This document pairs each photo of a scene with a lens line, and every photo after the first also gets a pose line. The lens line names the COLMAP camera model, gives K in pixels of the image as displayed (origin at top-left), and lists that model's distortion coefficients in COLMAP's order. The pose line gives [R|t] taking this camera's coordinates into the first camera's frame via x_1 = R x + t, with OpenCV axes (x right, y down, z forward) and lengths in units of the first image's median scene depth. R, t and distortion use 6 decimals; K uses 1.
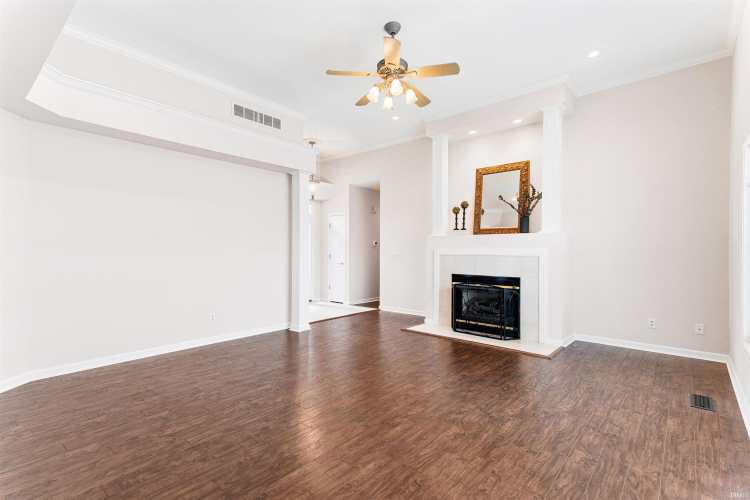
lens RADIAL K [[369.7, 0, 372.2], [0, 369.7, 247.1], [0, 0, 1]] dist [0.002290, 0.000075]
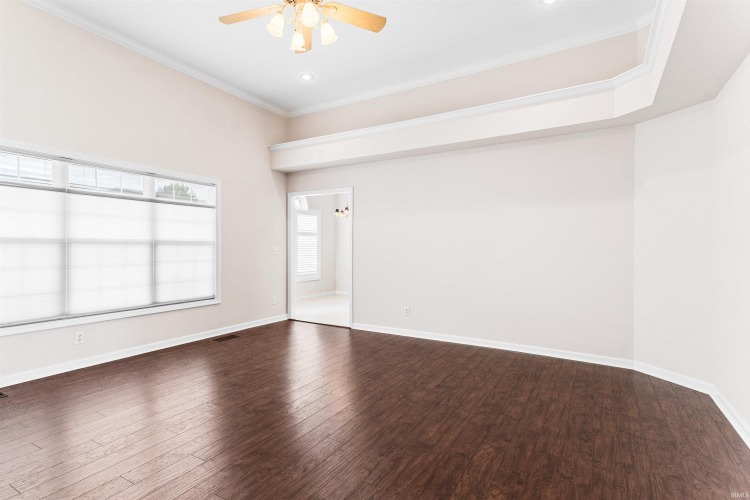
lens RADIAL K [[369.7, 0, 372.2], [0, 369.7, 247.1], [0, 0, 1]] dist [0.002290, 0.000075]
pose [[-0.969565, -0.002651, -0.244821, 0.123540], [-0.001090, 0.999978, -0.006510, 0.012957], [0.244833, -0.006045, -0.969546, 2.156577]]
